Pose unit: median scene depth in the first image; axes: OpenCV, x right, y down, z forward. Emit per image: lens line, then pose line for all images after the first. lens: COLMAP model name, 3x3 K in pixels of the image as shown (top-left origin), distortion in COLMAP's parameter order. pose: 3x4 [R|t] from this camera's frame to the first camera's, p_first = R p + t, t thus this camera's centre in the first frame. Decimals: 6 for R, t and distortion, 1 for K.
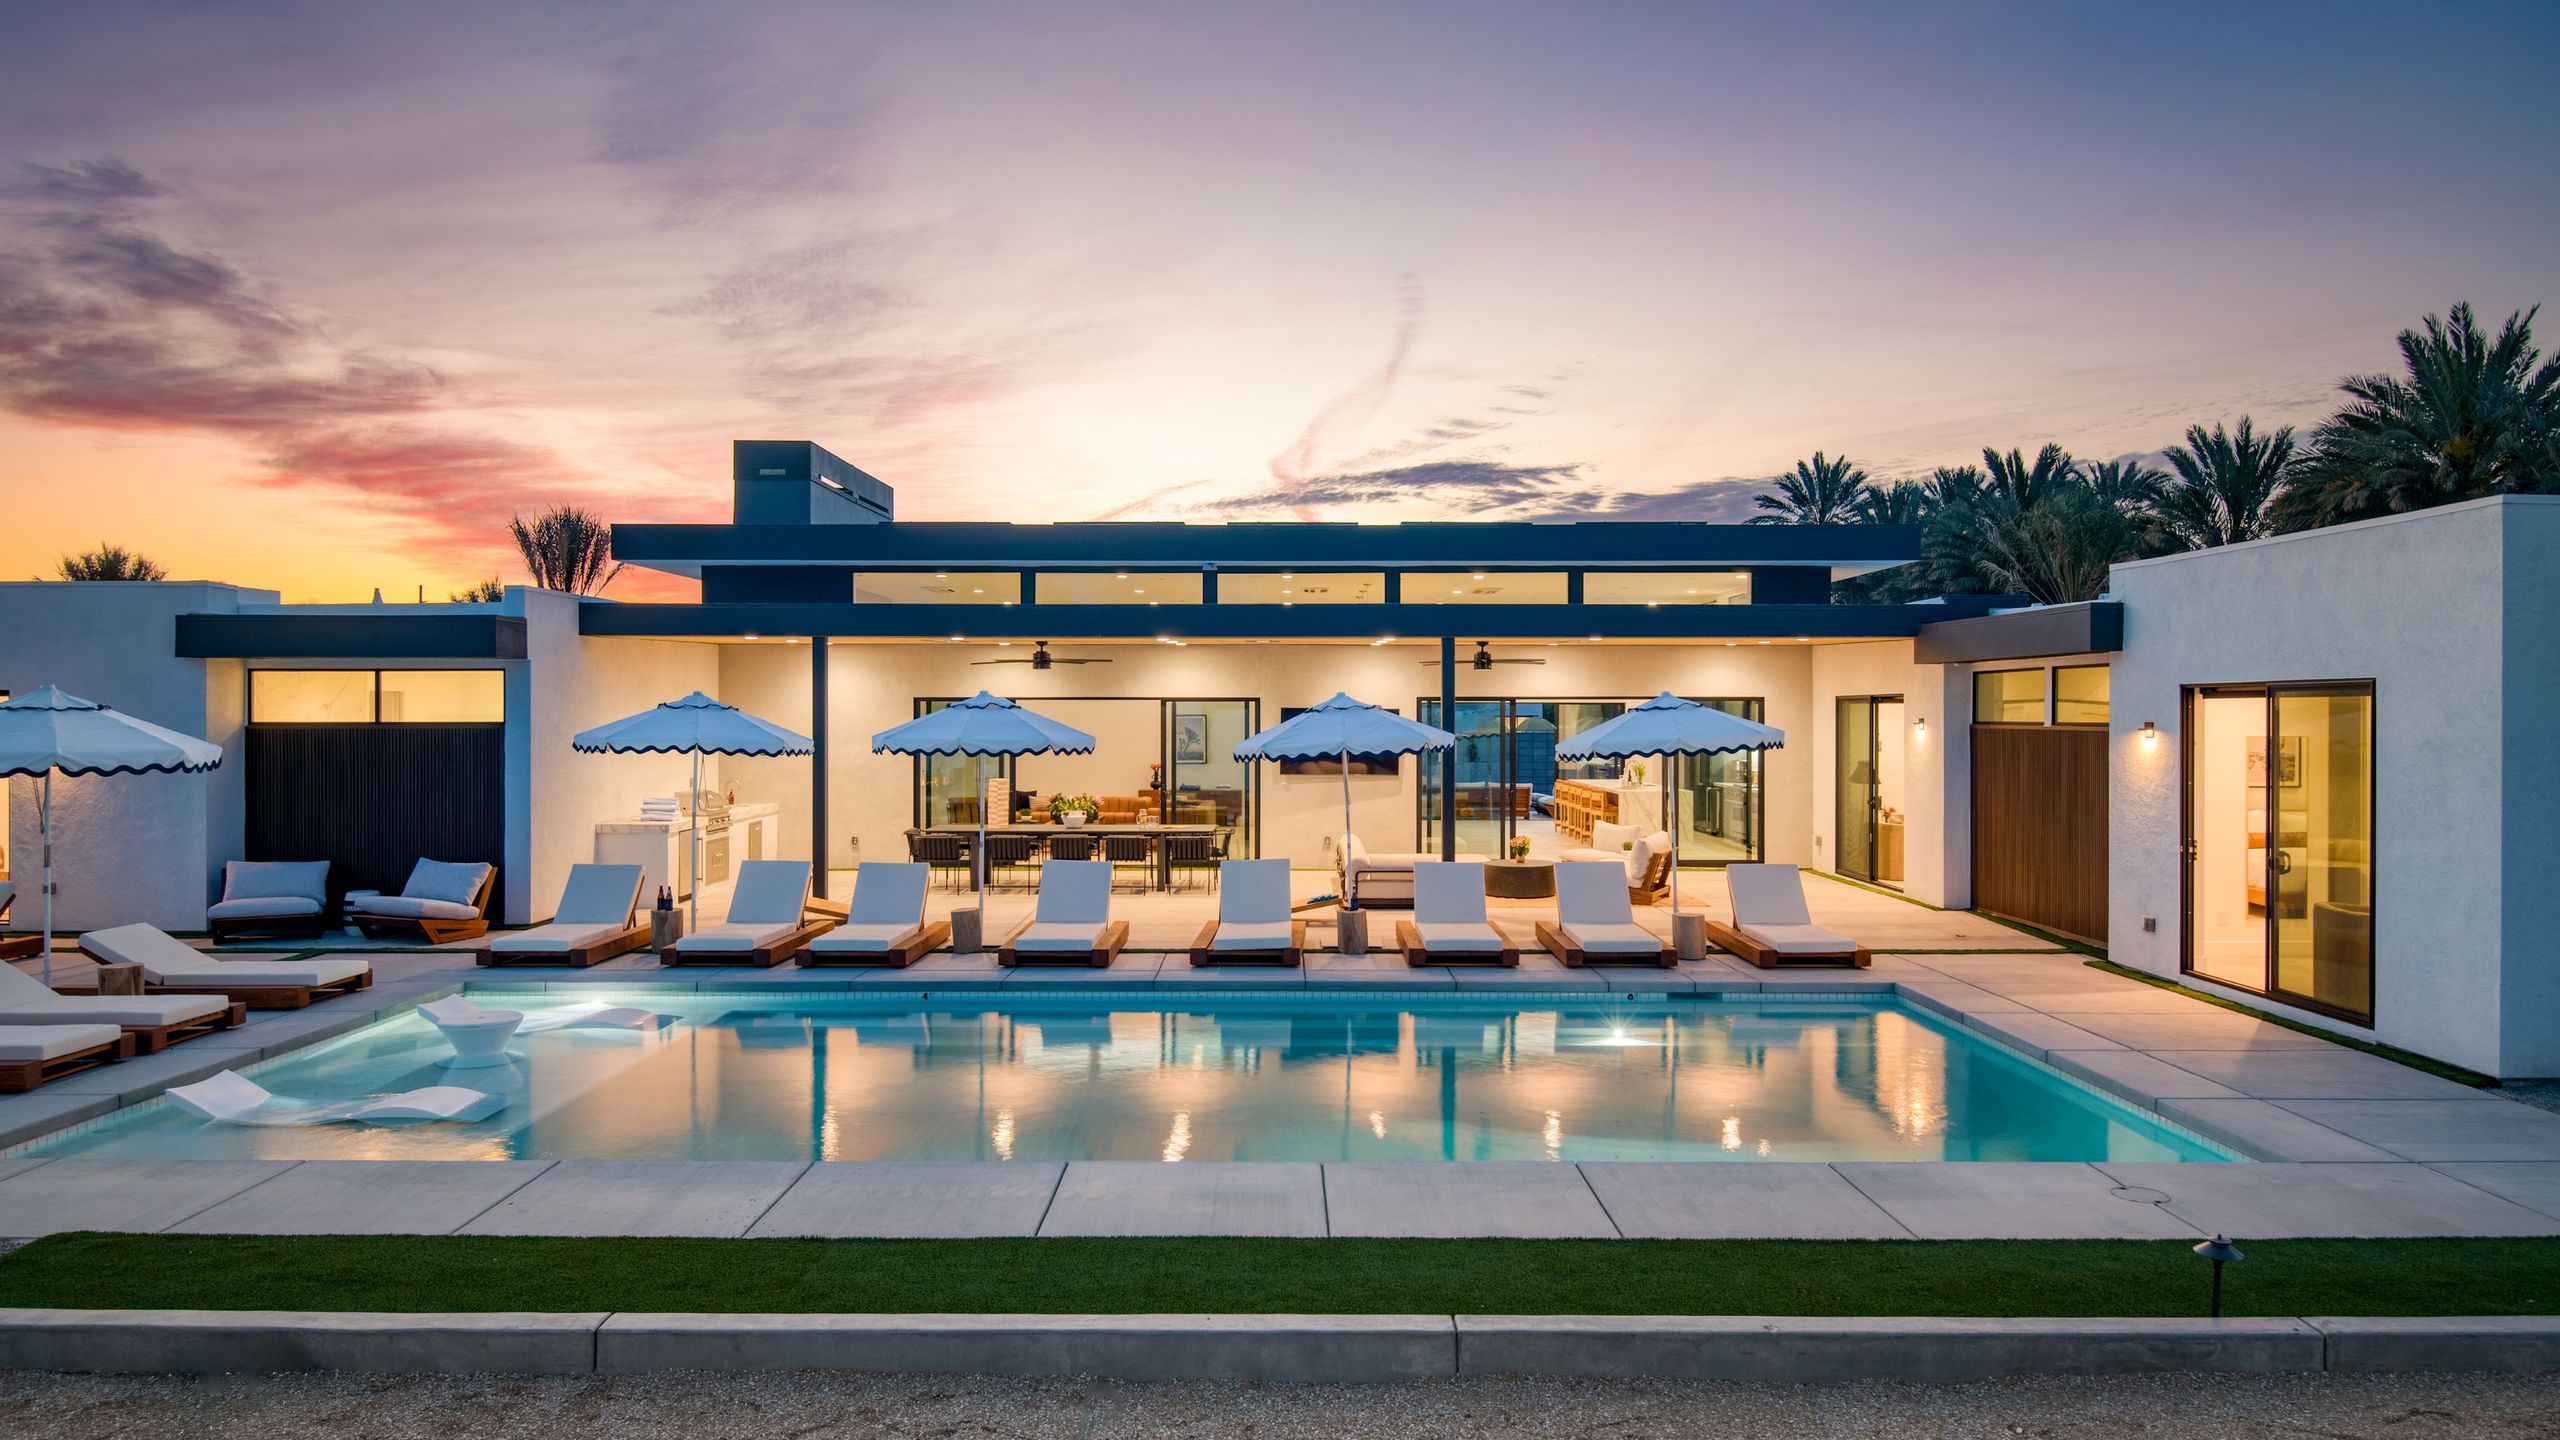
lens RADIAL K [[1595.3, 0, 1297.5], [0, 1595.3, 715.2], [0, 0, 1]] dist [0.005659, -0.002048]
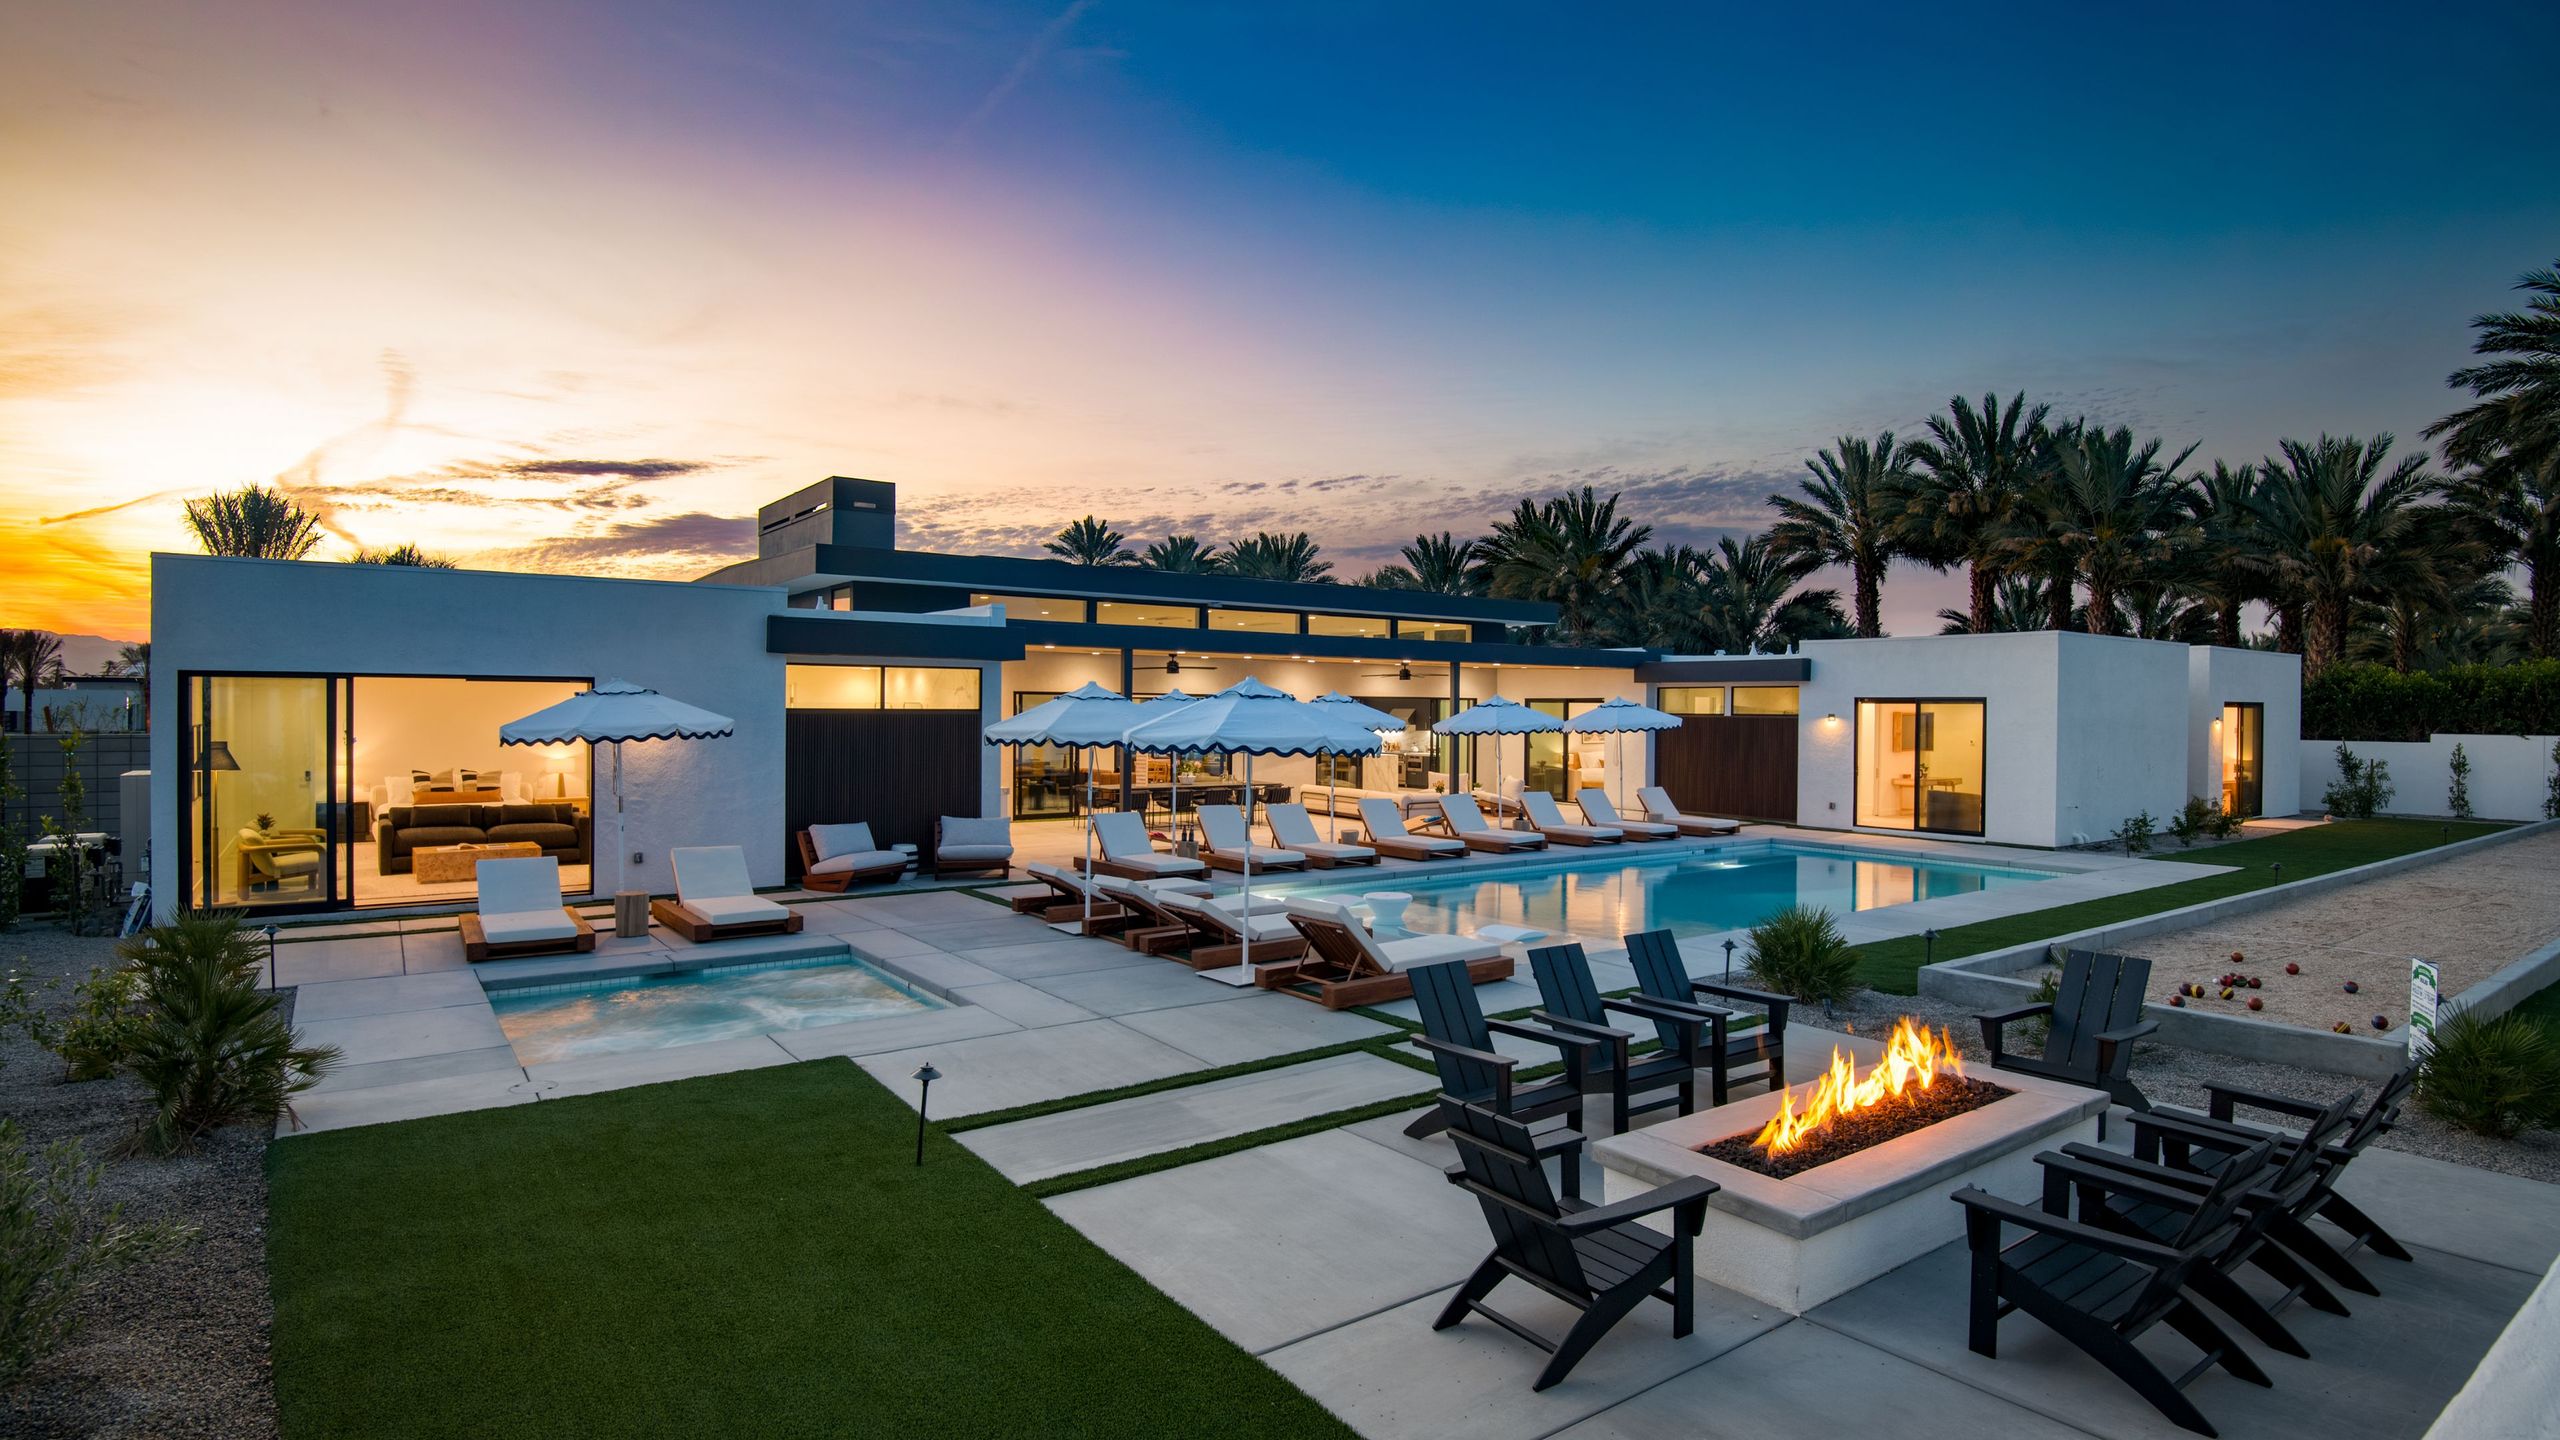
lens RADIAL K [[1271.0, 0, 1287.9], [0, 1271.0, 713.0], [0, 0, 1]] dist [-0.022233, -0.005148]
pose [[0.806845, 0.003573, 0.590752, -0.682117], [-0.008194, 0.999953, 0.005143, -0.000201], [-0.590706, -0.008991, 0.806837, 0.020907]]
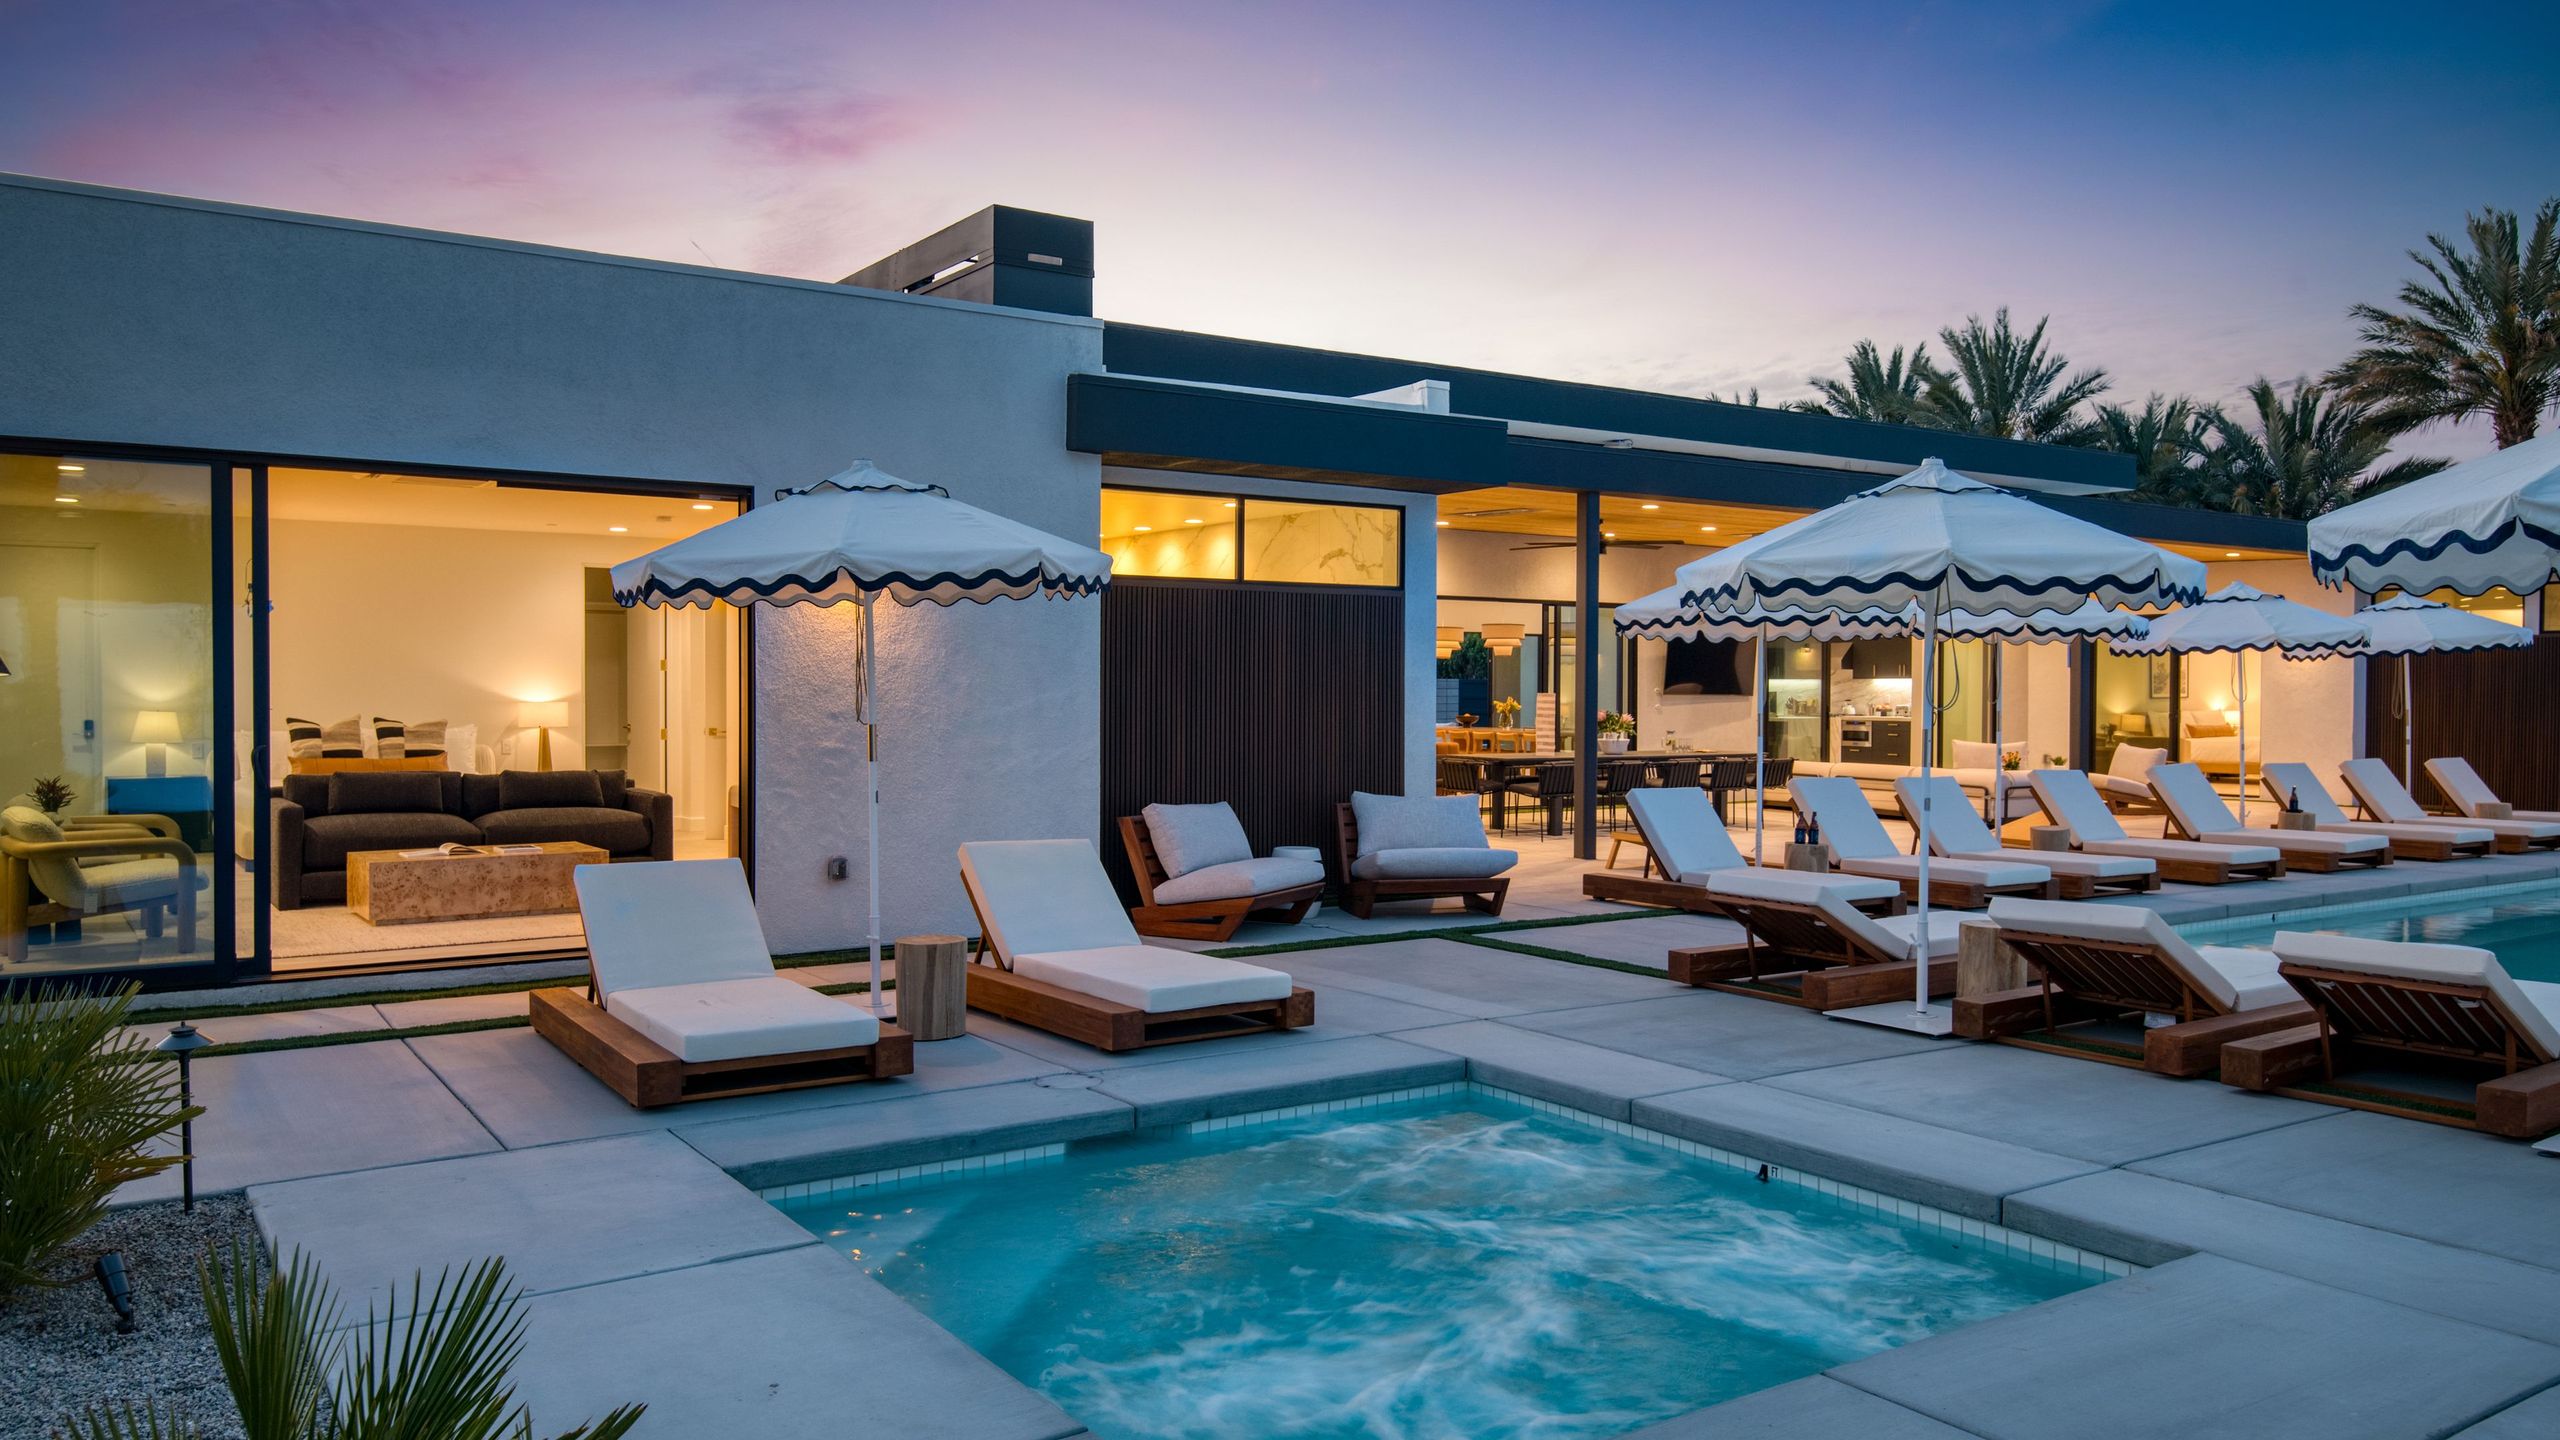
lens RADIAL K [[1805.8, 0, 1291.2], [0, 1805.8, 714.3], [0, 0, 1]] dist [-0.001785, 0.008134]
pose [[0.827943, -0.004832, 0.560791, -0.722782], [-0.004212, 0.999881, 0.014834, 0.034656], [-0.560796, -0.014644, 0.827825, 0.306909]]
